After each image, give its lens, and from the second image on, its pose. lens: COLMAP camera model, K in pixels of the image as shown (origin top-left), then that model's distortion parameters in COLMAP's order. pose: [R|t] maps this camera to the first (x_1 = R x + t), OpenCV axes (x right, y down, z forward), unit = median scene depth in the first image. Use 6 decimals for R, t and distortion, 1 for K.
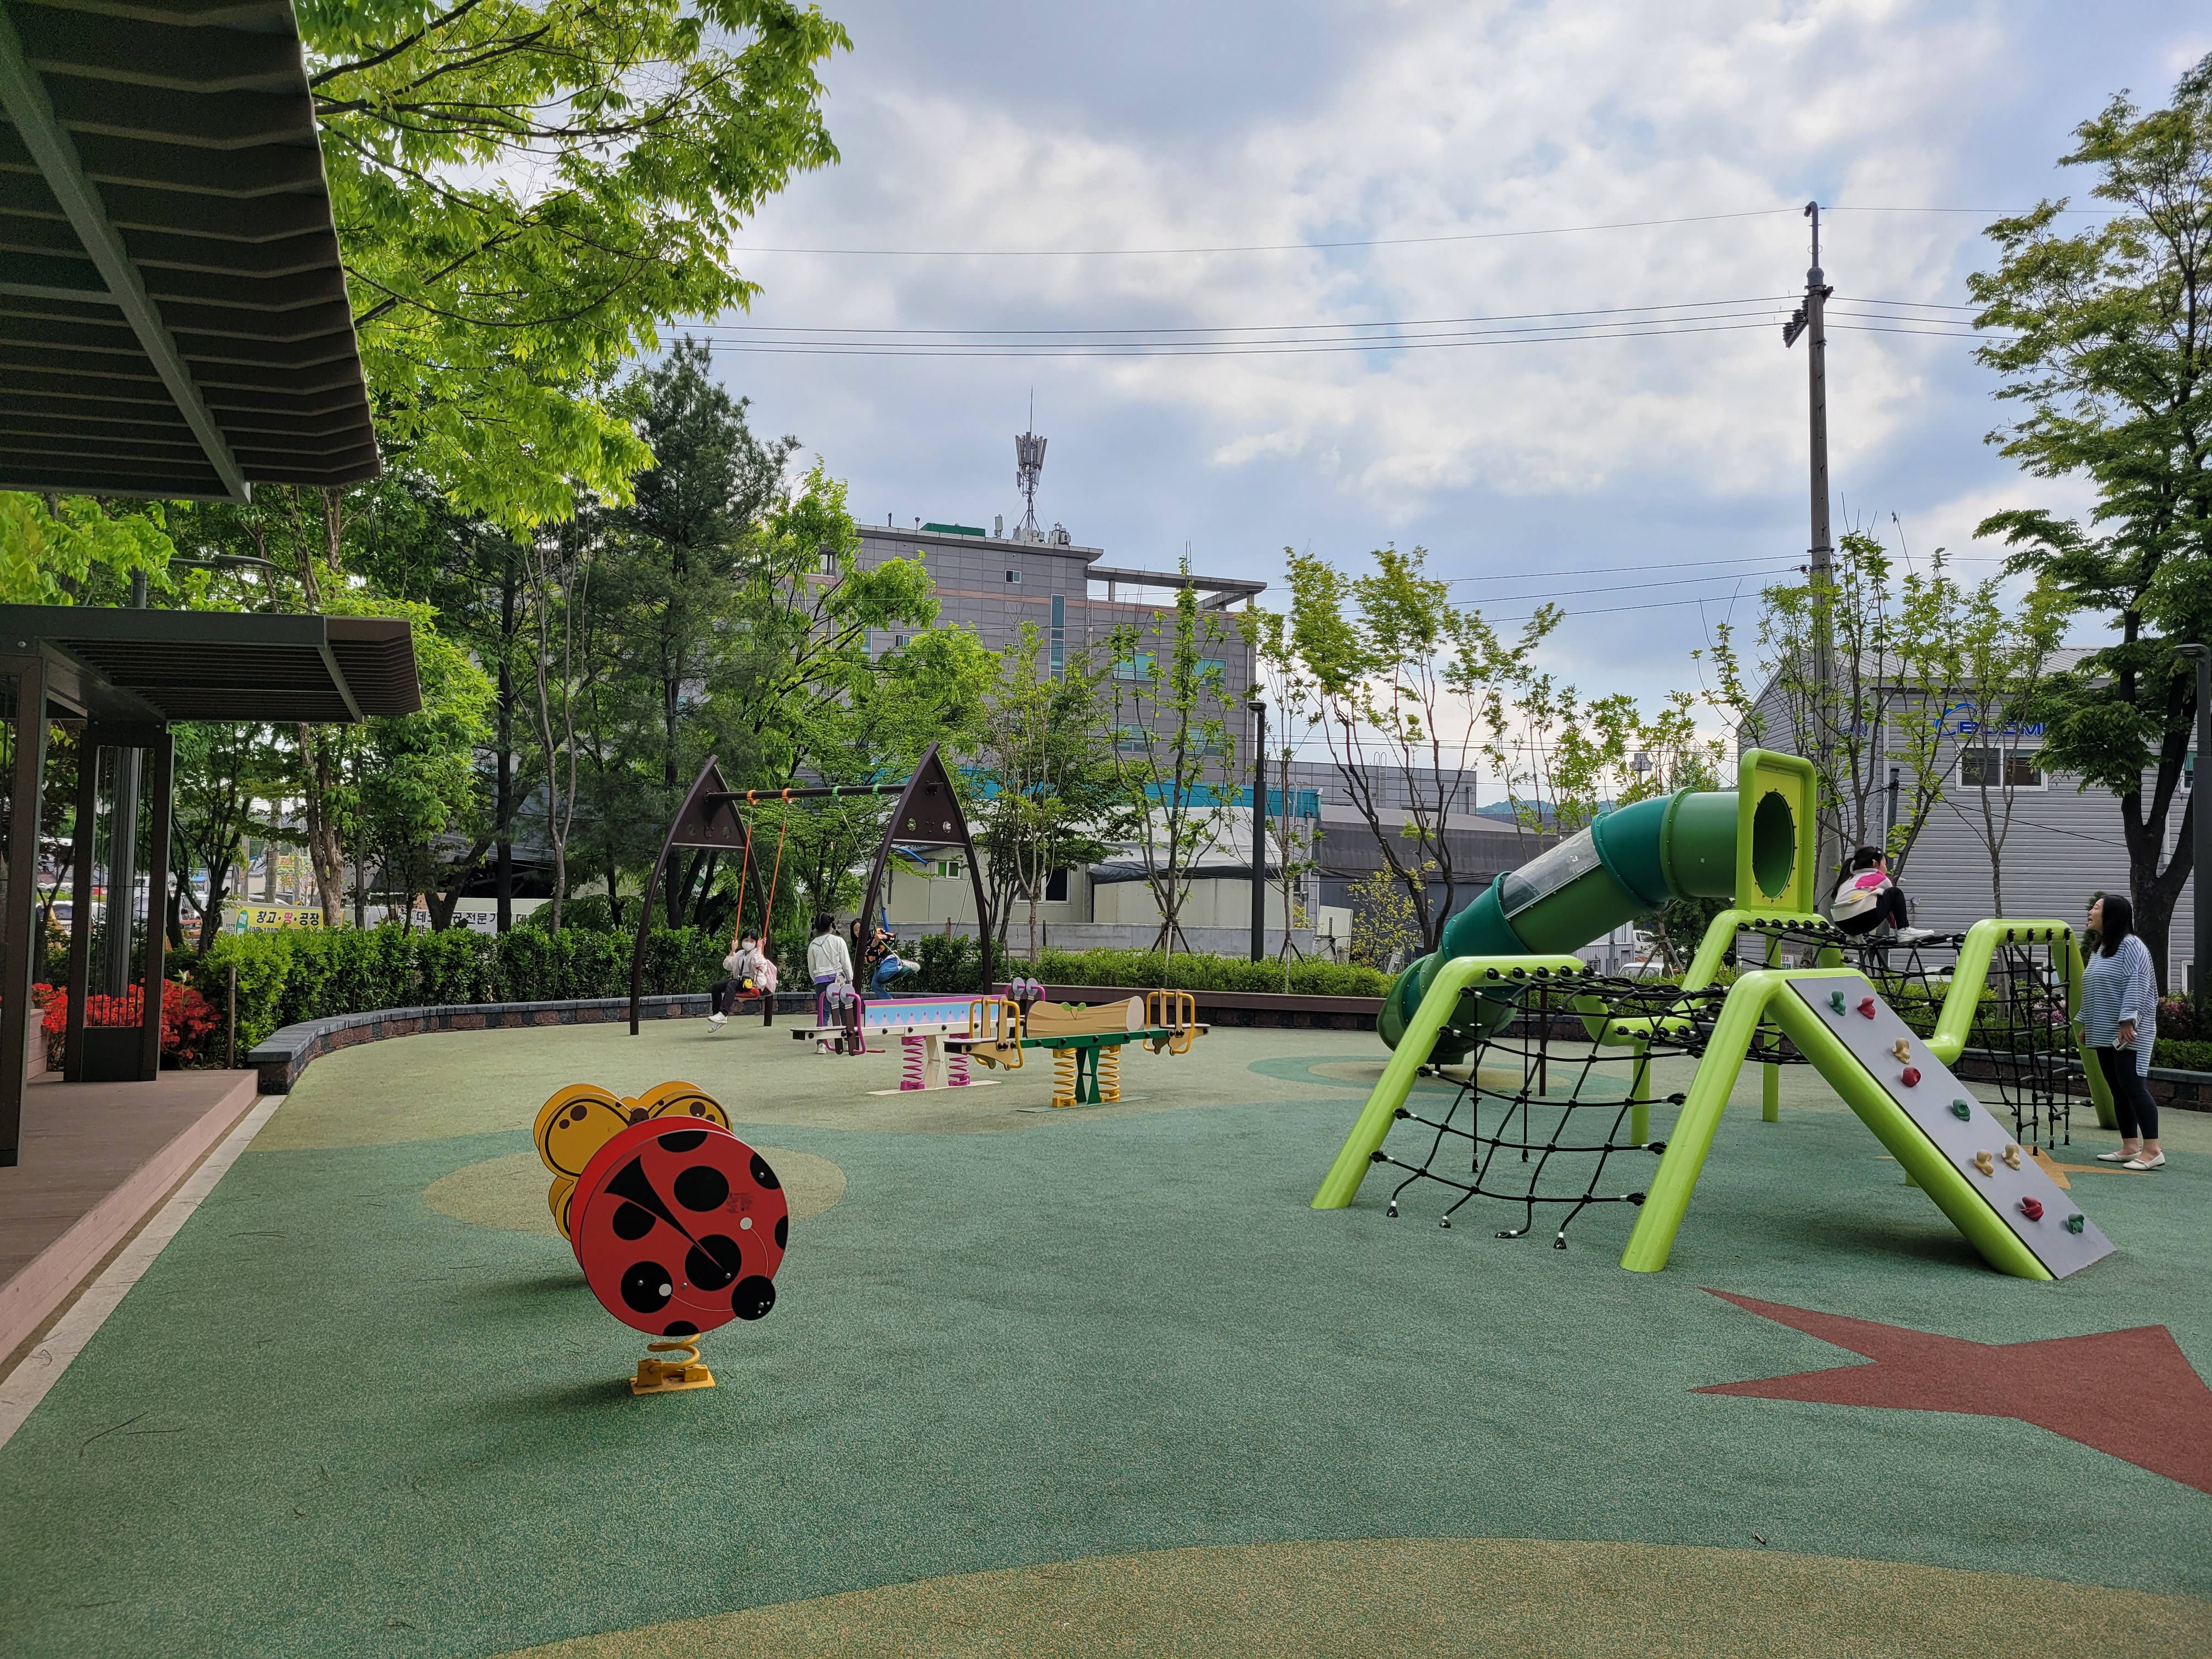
lens RADIAL K [[1638.8, 0, 1111.8], [0, 1638.8, 836.6], [0, 0, 1]] dist [0.060998, -0.063839]
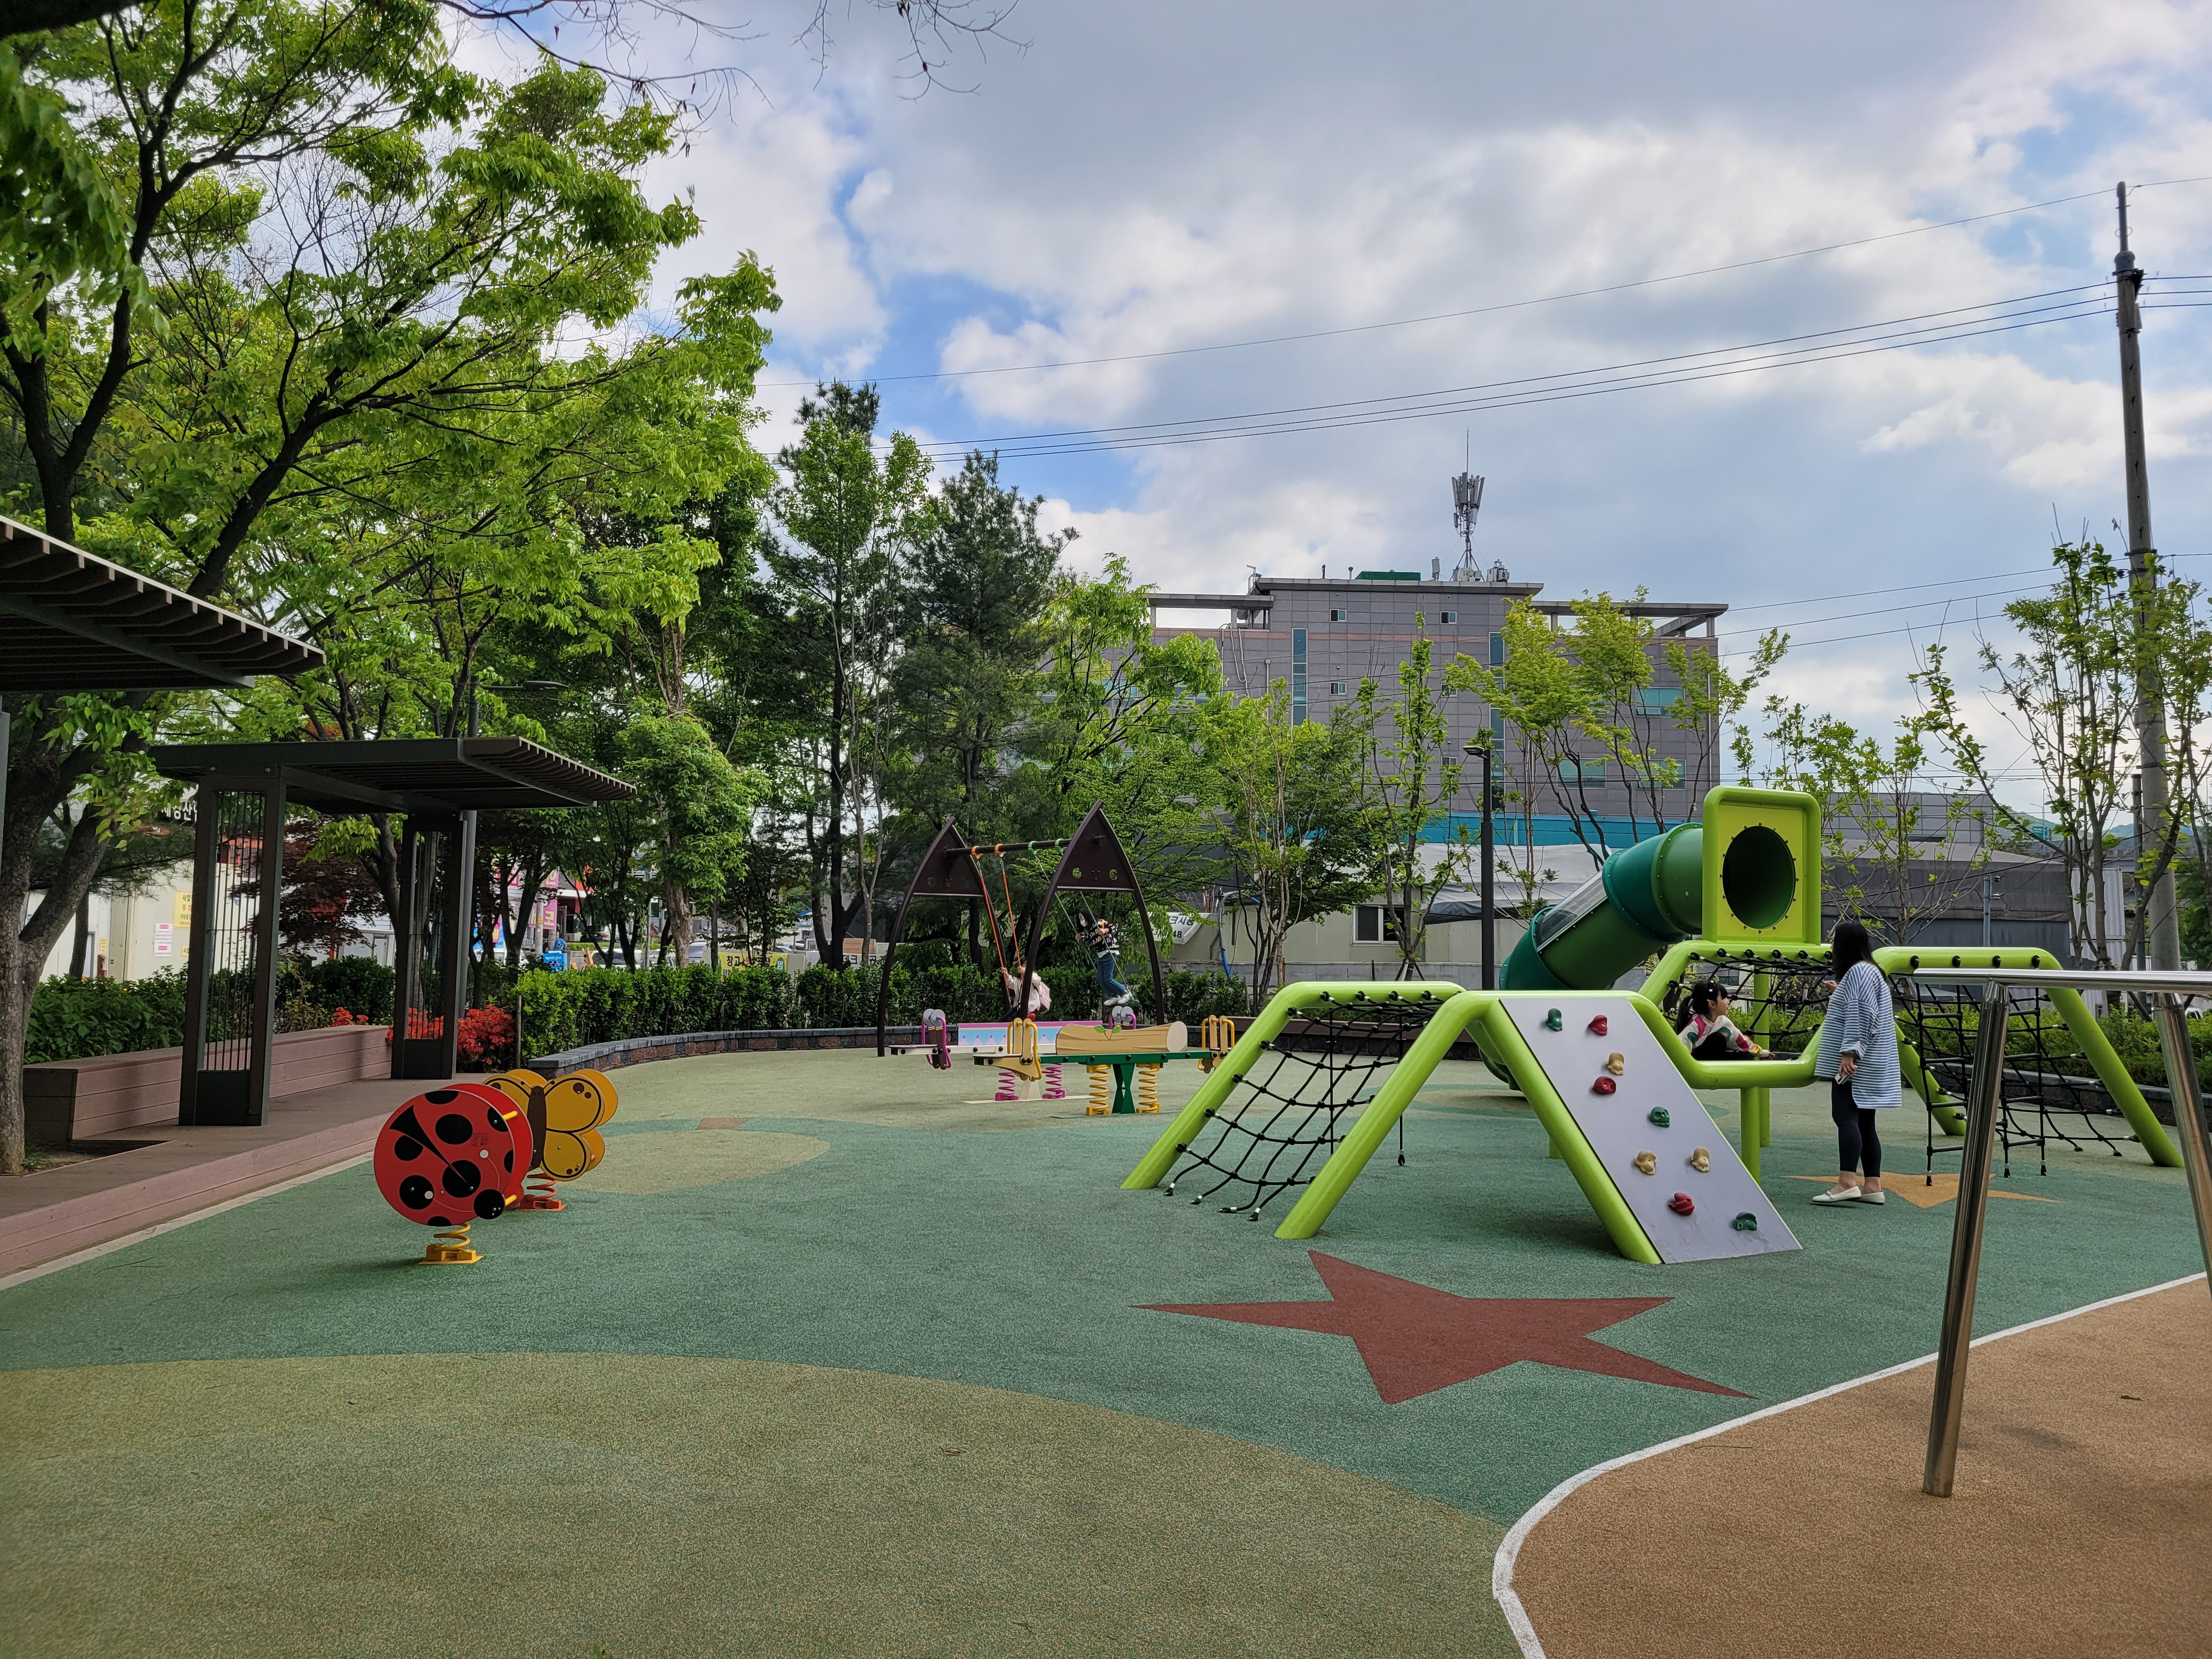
lens RADIAL K [[1638.8, 0, 1111.8], [0, 1638.8, 836.6], [0, 0, 1]] dist [0.060998, -0.063839]
pose [[0.953224, -0.028017, -0.300963, 0.214001], [0.020067, 0.999364, -0.029474, 0.001044], [0.301597, 0.022056, 0.953180, -0.071271]]
